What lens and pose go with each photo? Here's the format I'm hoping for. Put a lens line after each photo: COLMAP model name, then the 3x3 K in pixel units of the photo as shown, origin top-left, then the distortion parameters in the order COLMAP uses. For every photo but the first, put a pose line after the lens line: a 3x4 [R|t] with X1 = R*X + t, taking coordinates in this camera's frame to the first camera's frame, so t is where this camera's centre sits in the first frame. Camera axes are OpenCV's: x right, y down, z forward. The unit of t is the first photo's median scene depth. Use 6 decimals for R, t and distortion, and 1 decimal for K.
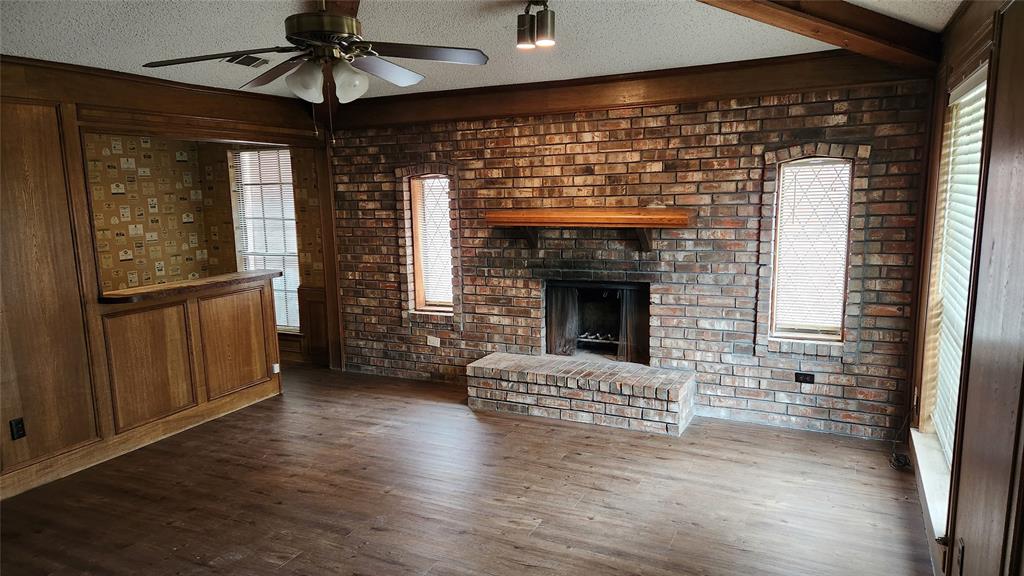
lens RADIAL K [[677.7, 0, 512.0], [0, 677.7, 288.0], [0, 0, 1]] dist [0.091538, -0.086361]
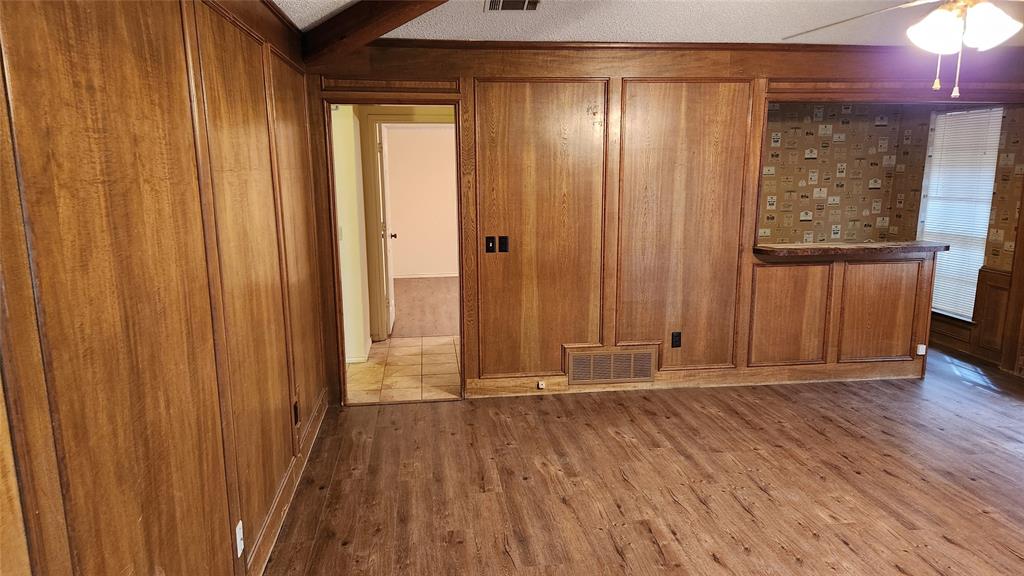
lens RADIAL K [[686.1, 0, 511.5], [0, 686.1, 294.7], [0, 0, 1]] dist [0.107504, -0.091236]
pose [[0.554943, 0.173915, -0.813506, 0.122526], [-0.132616, 0.983892, 0.119875, 0.004751], [0.821250, 0.041360, 0.569068, 0.006178]]
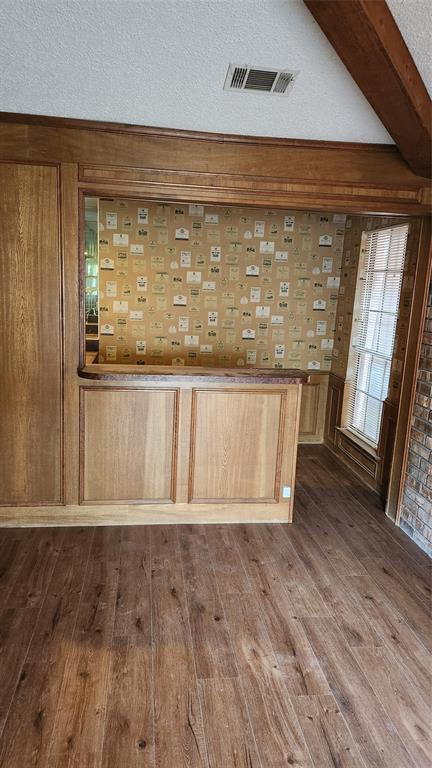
lens RADIAL K [[514.5, 0, 207.4], [0, 514.5, 380.7], [0, 0, 1]] dist [0.107504, -0.091236]
pose [[0.535784, 0.202444, -0.819727, 0.096241], [-0.181823, 0.975718, 0.122126, -0.080600], [0.824546, 0.083612, 0.559583, 0.651104]]
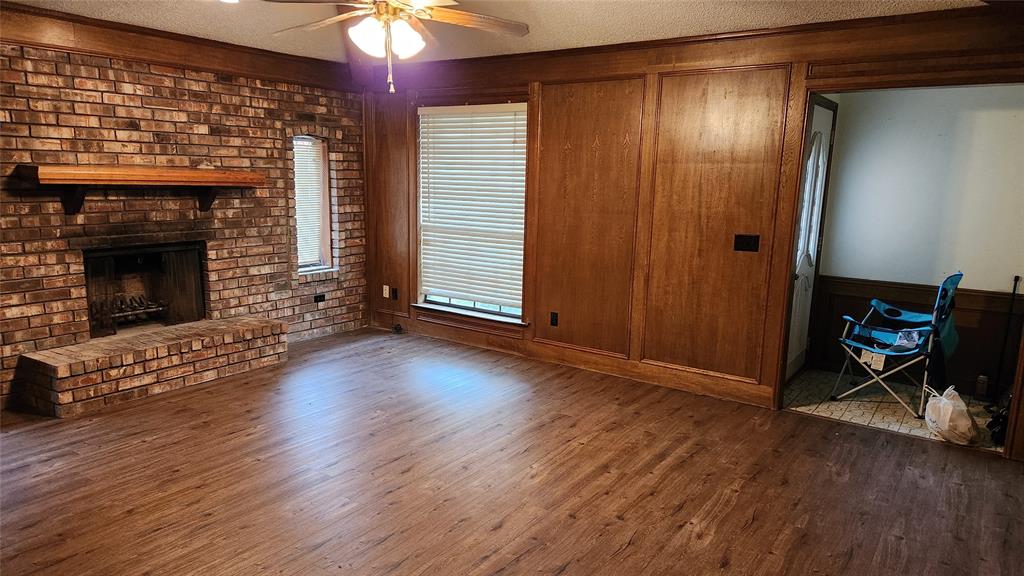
lens RADIAL K [[686.1, 0, 511.5], [0, 686.1, 294.7], [0, 0, 1]] dist [0.107504, -0.091236]
pose [[0.152532, -0.144899, 0.977619, -0.804677], [0.127764, 0.983784, 0.125879, -0.000597], [-0.980005, 0.105704, 0.168571, 0.368793]]
